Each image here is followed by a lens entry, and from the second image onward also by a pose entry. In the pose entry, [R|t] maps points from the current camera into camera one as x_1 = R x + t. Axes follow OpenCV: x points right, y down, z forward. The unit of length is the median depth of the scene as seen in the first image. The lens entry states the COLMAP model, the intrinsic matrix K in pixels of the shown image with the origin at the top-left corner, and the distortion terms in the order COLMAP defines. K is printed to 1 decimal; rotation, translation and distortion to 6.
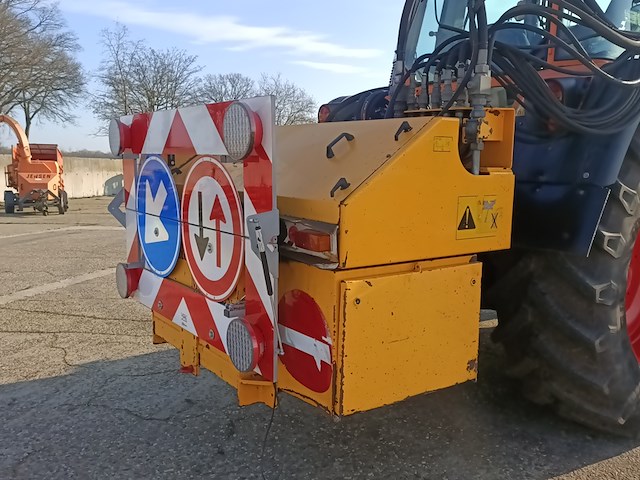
lens RADIAL K [[595.5, 0, 320.0], [0, 595.5, 240.0], [0, 0, 1]] dist [0.086016, -0.111444]
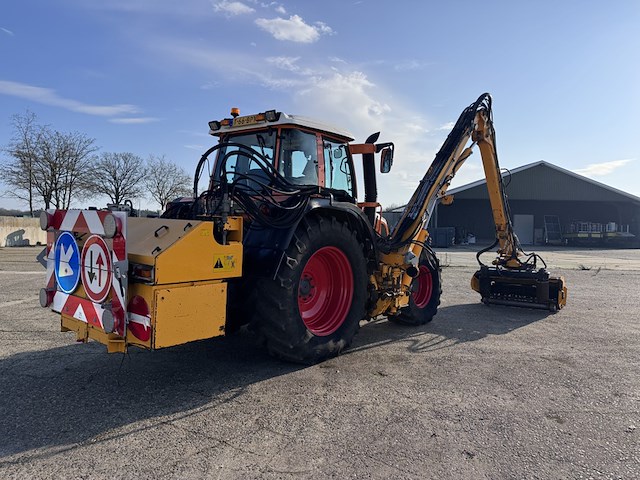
lens RADIAL K [[446.6, 0, 322.0], [0, 446.6, 232.2], [0, 0, 1]] dist [0.047551, -0.058150]
pose [[0.962924, 0.019731, 0.269049, 0.130931], [0.009815, 0.994099, -0.108034, 0.028049], [-0.269593, 0.106670, 0.957048, -0.637457]]
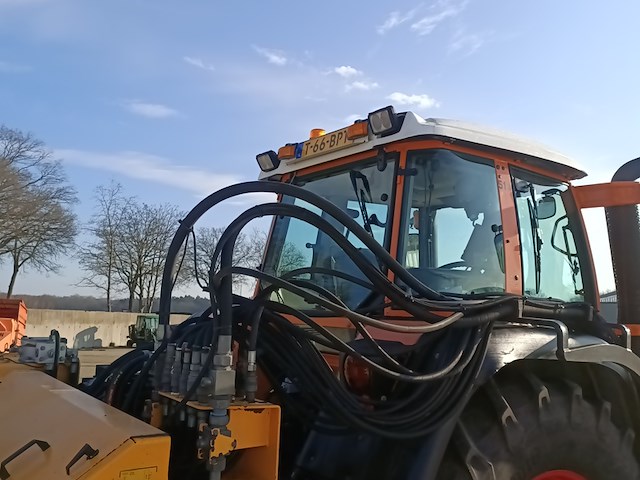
lens RADIAL K [[595.5, 0, 320.0], [0, 595.5, 240.0], [0, 0, 1]] dist [0.086016, -0.111444]
pose [[0.999517, 0.030309, 0.006850, 0.305547], [-0.027685, 0.968716, -0.246624, -0.198448], [-0.014111, 0.246315, 0.969087, 0.183559]]
